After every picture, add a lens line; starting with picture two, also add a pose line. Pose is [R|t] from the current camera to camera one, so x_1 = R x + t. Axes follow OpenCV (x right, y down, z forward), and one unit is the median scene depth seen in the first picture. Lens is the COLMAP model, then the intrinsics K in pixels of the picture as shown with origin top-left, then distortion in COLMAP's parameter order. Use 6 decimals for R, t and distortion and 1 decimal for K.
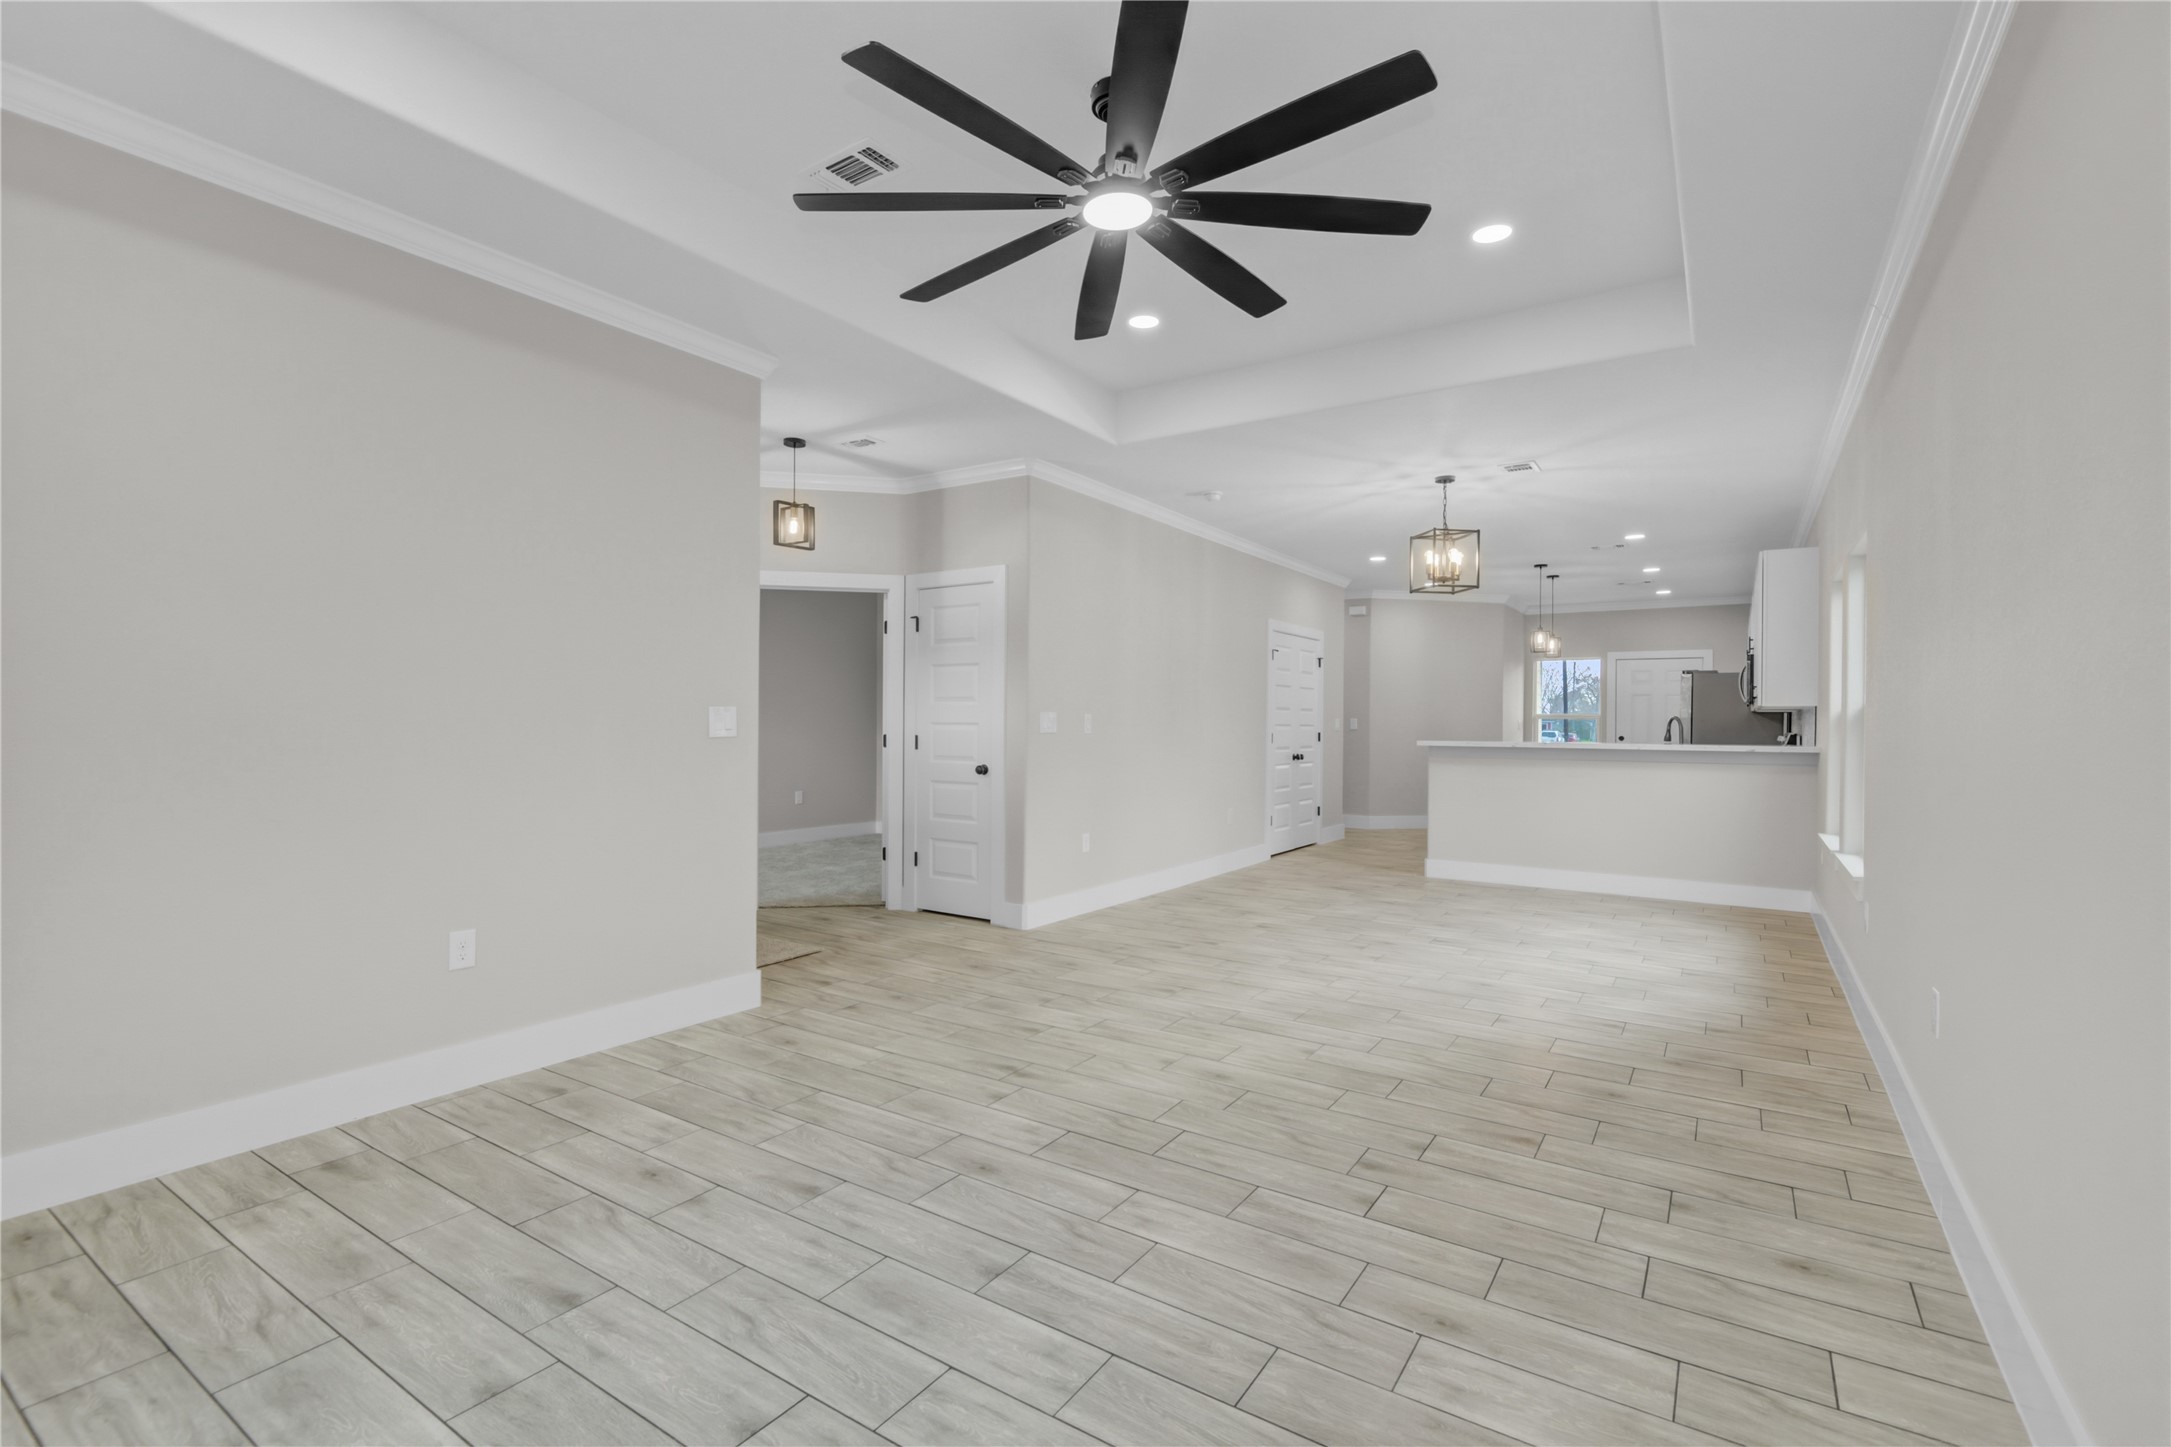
lens RADIAL K [[980.8, 0, 1082.0], [0, 980.8, 725.2], [0, 0, 1]] dist [0.003227, -0.003835]
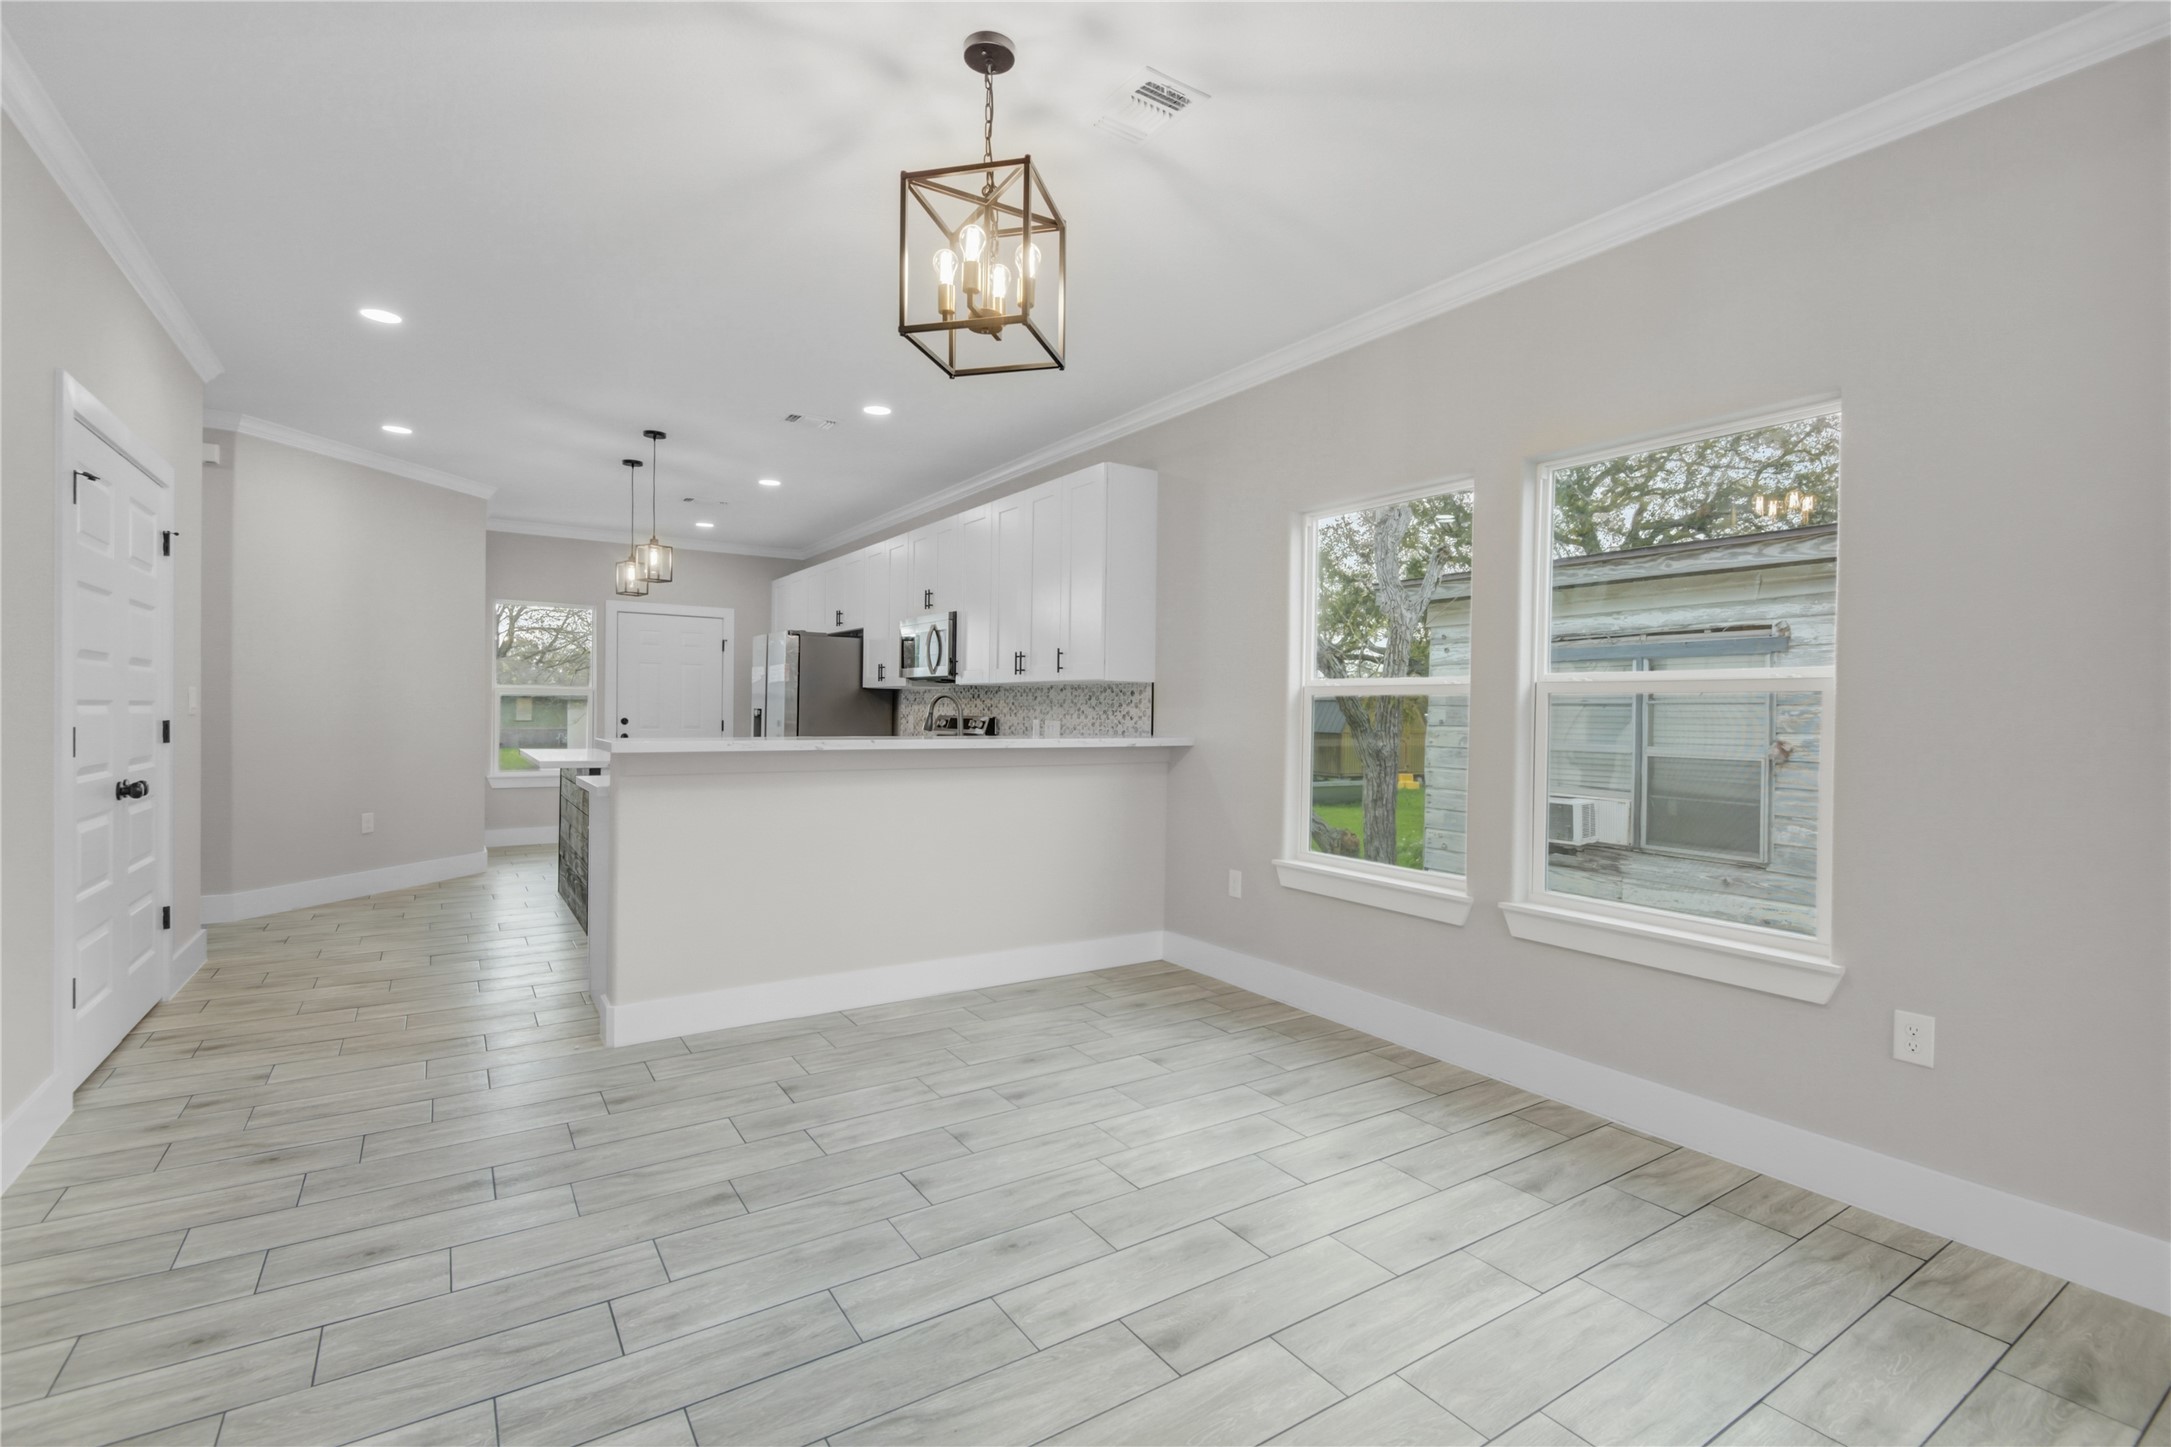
lens RADIAL K [[980.8, 0, 1083.9], [0, 980.8, 724.0], [0, 0, 1]] dist [0.003227, -0.003835]
pose [[0.391473, -0.014834, 0.920070, 0.049061], [-0.006592, 0.999799, 0.018925, -0.003080], [-0.920166, -0.013474, 0.391296, 1.125654]]
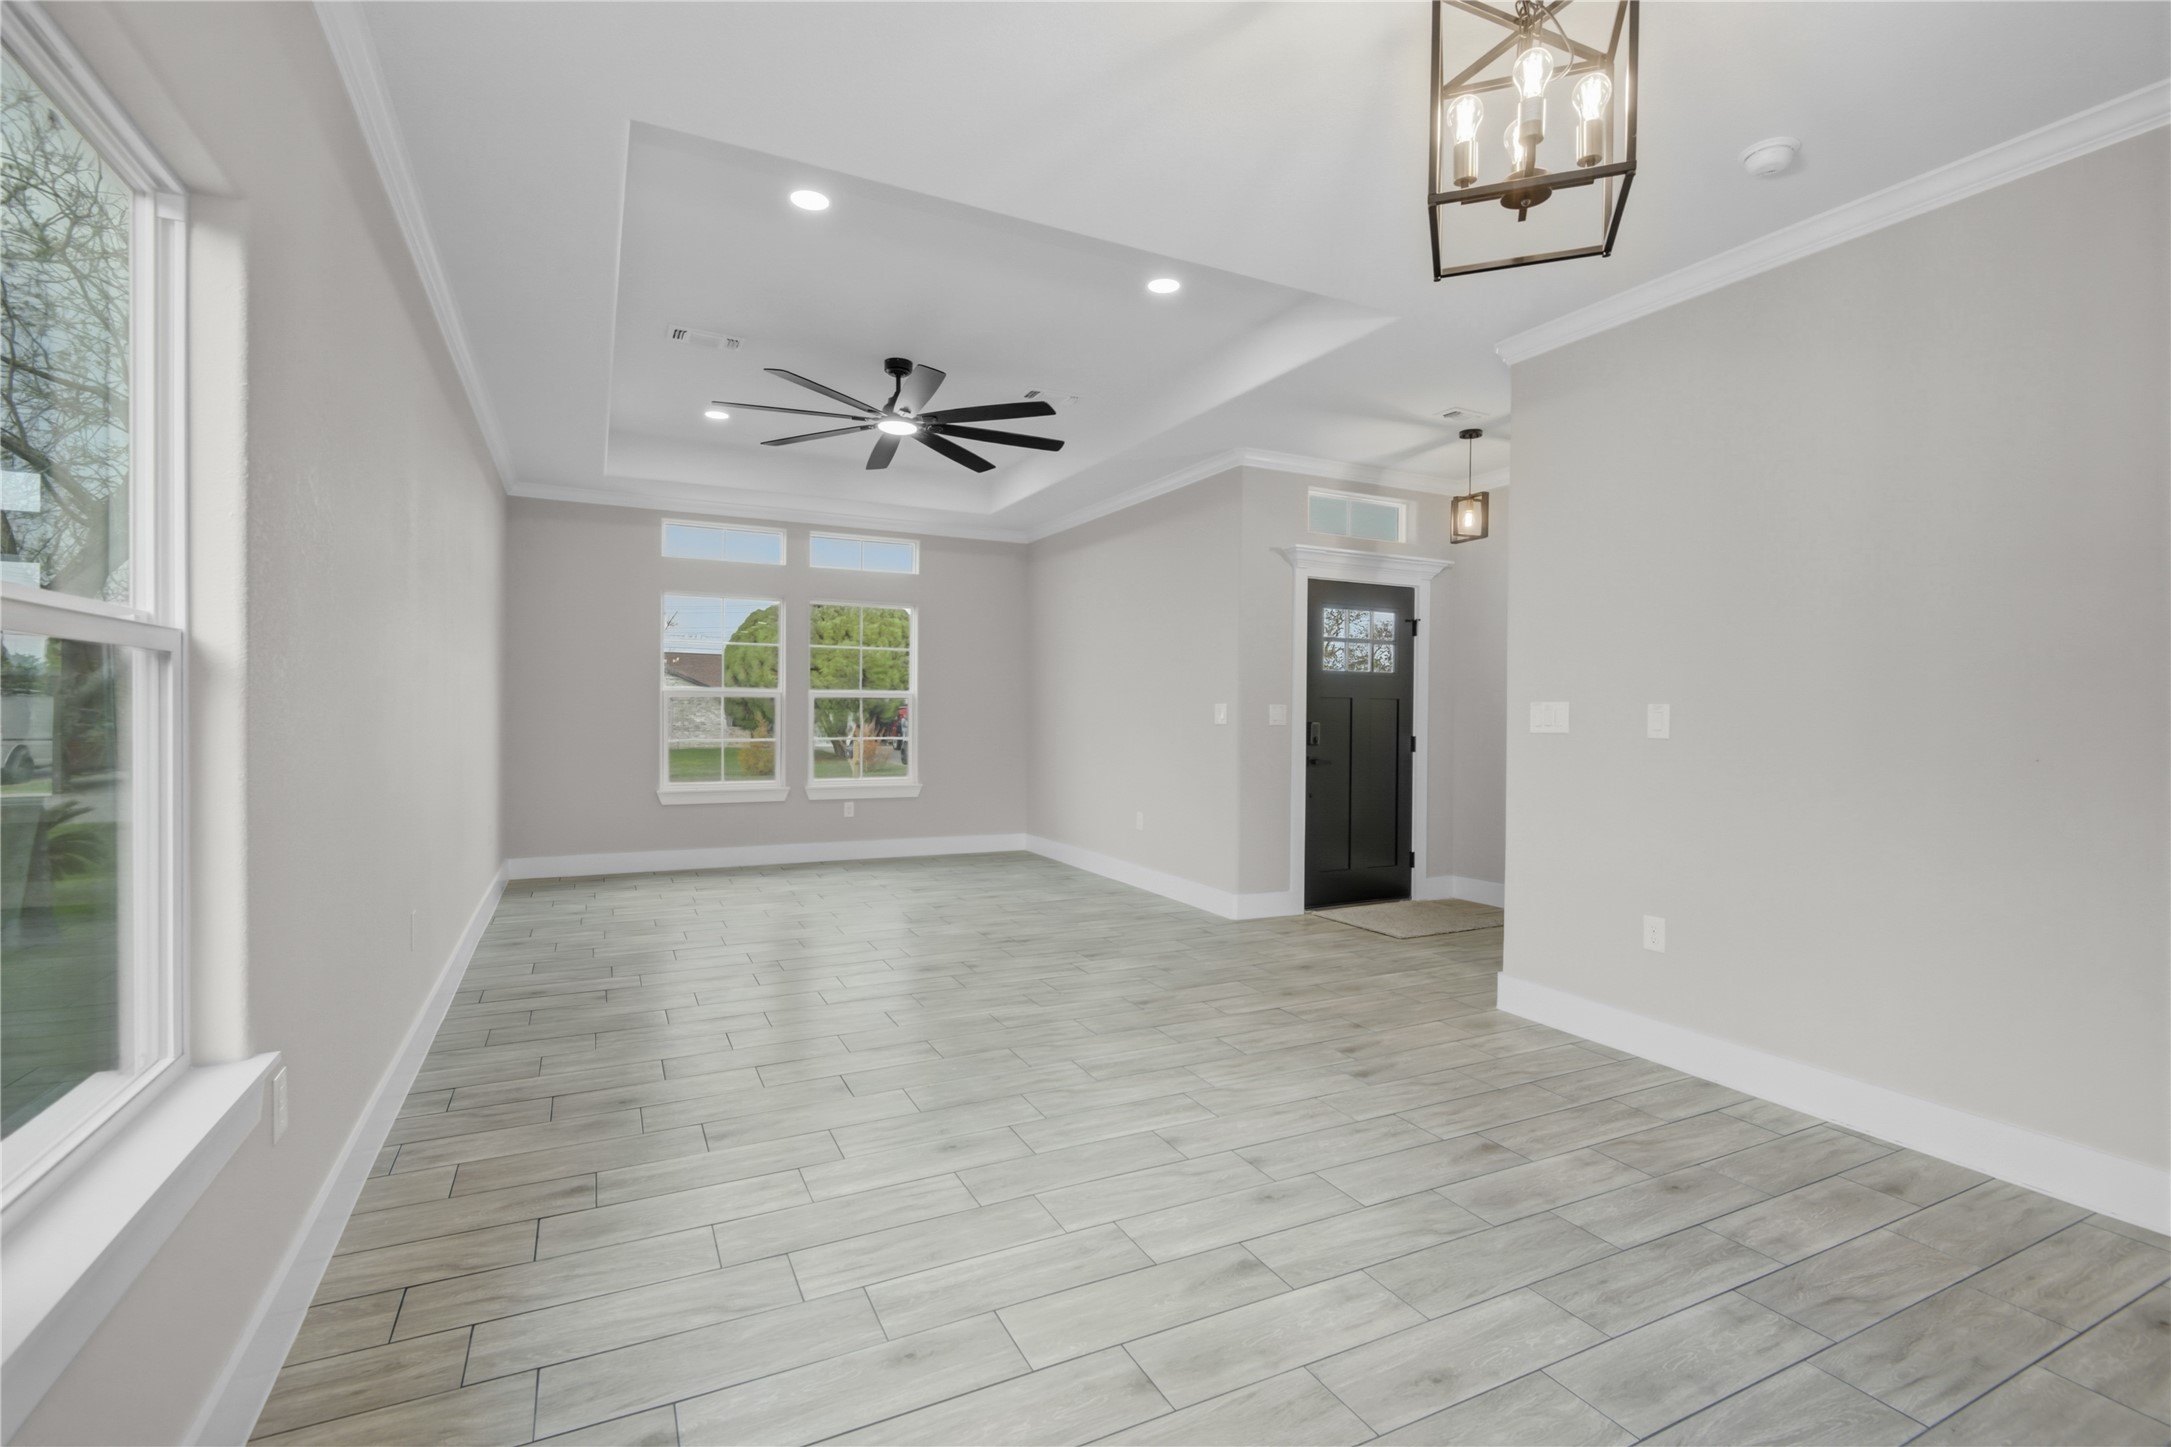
lens RADIAL K [[980.8, 0, 1086.7], [0, 980.8, 719.9], [0, 0, 1]] dist [0.003227, -0.003835]
pose [[-0.495952, -0.006120, -0.868328, 0.927065], [-0.019579, 0.999800, 0.004136, 0.003107], [0.868129, 0.019052, -0.495973, 1.425810]]
